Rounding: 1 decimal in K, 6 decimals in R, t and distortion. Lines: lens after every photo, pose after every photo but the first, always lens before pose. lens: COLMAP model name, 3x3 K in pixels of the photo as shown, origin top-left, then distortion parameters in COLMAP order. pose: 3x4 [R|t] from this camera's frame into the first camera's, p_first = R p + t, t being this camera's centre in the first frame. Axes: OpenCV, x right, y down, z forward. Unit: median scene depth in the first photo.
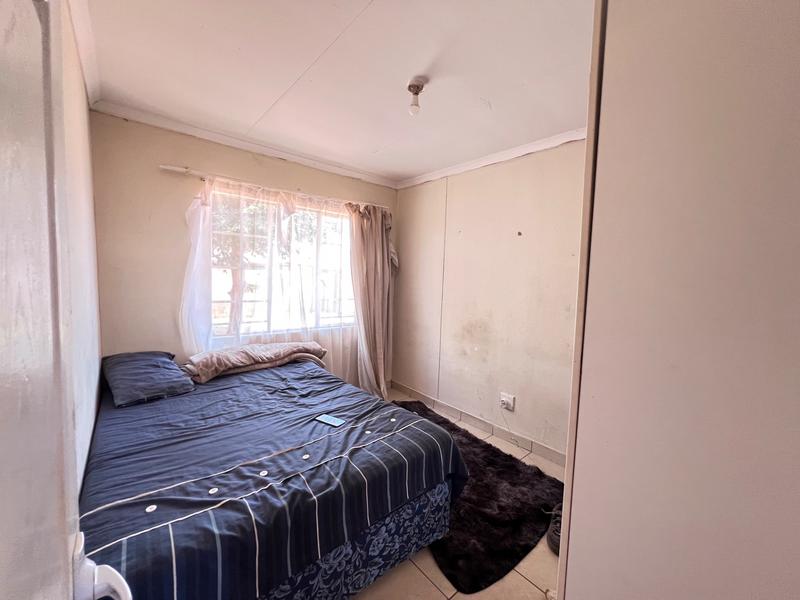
lens RADIAL K [[319.6, 0, 399.9], [0, 319.6, 300.4], [0, 0, 1]] dist [-0.005768, 0.001085]
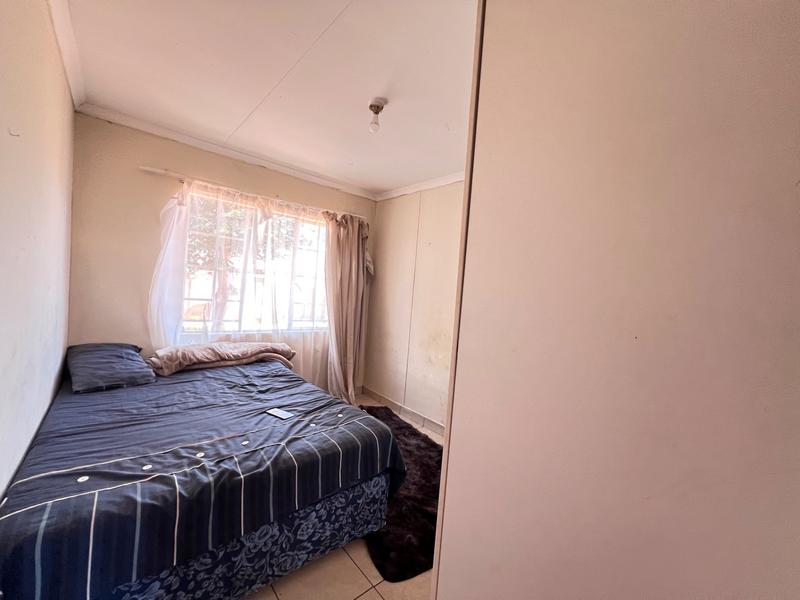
lens RADIAL K [[319.6, 0, 399.9], [0, 319.6, 300.6], [0, 0, 1]] dist [-0.005768, 0.001085]
pose [[0.998881, 0.044542, 0.015870, 0.123474], [-0.043866, 0.998211, -0.040634, 0.028401], [-0.017651, 0.039892, 0.999048, -0.056104]]
